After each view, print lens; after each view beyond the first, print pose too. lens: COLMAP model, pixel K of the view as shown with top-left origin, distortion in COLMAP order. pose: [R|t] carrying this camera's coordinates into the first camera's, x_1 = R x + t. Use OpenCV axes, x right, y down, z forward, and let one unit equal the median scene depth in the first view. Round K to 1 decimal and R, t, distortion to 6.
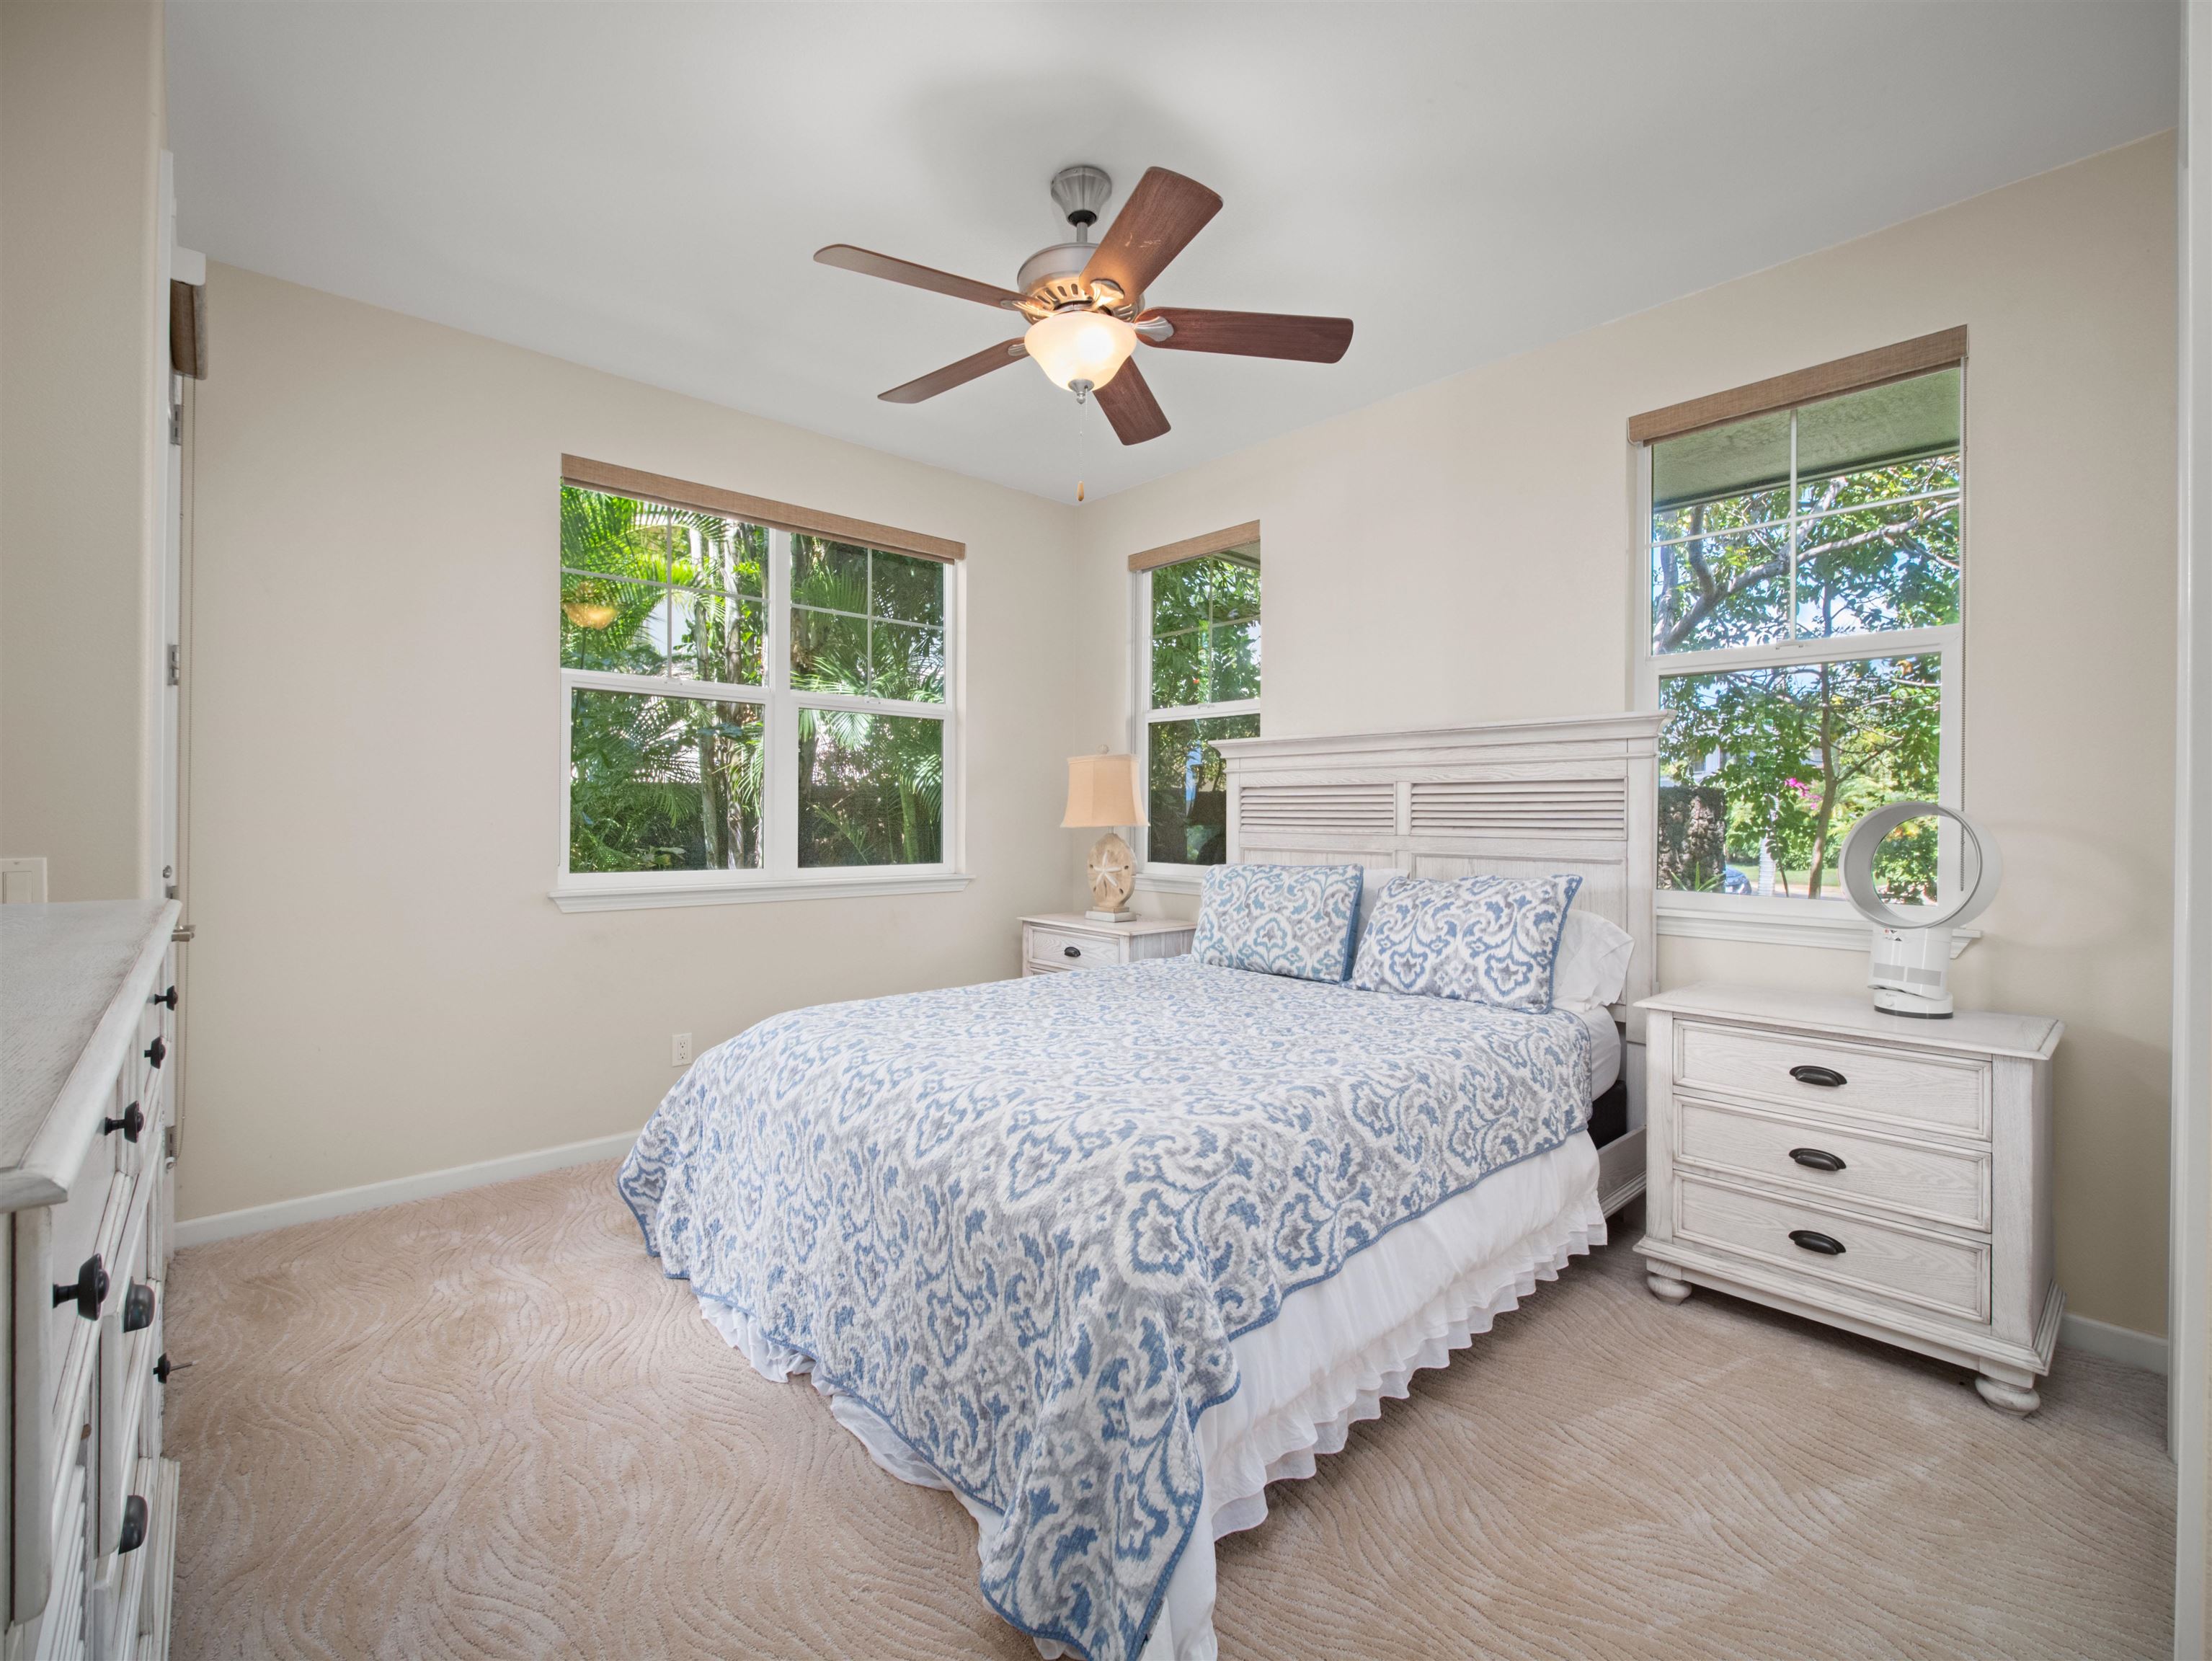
lens RADIAL K [[986.3, 0, 1106.0], [0, 986.3, 830.5], [0, 0, 1]] dist [-0.001275, -0.000100]
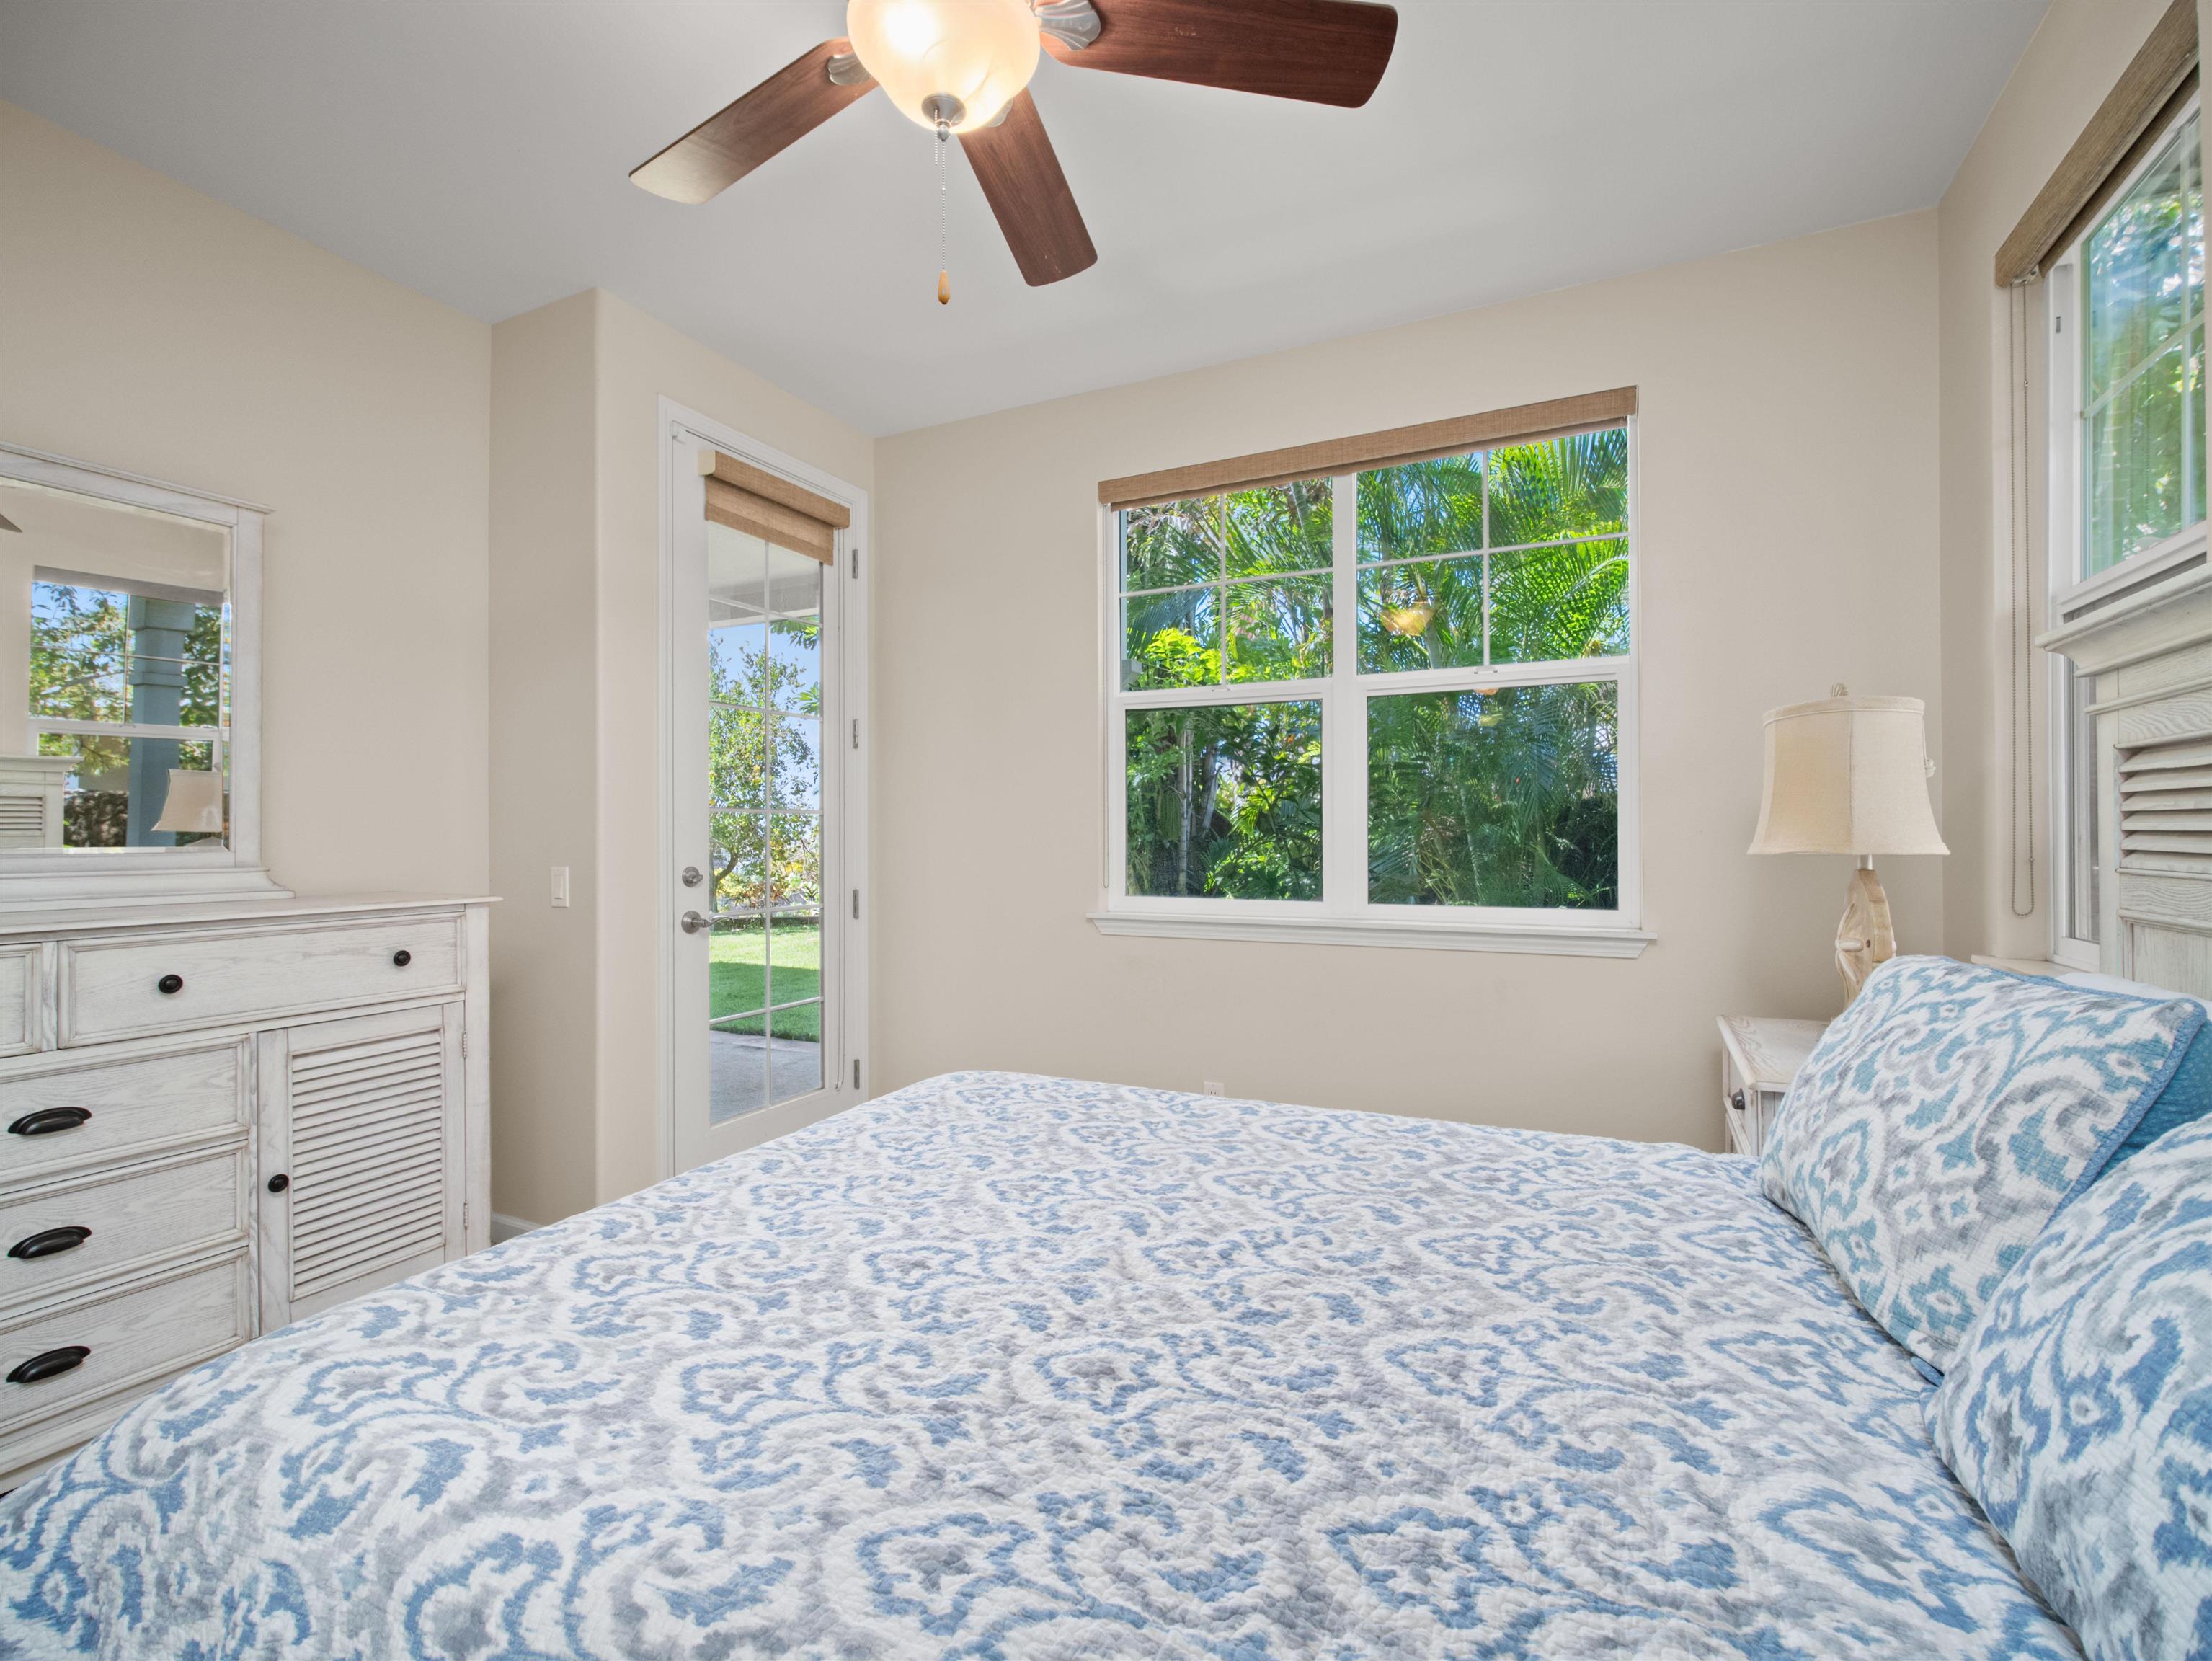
lens RADIAL K [[986.3, 0, 1106.0], [0, 986.3, 830.5], [0, 0, 1]] dist [-0.001275, -0.000100]
pose [[0.362936, -0.009781, -0.931763, 0.422090], [0.004126, 0.999952, -0.008889, -0.016283], [0.931805, -0.000618, 0.362959, 0.635012]]
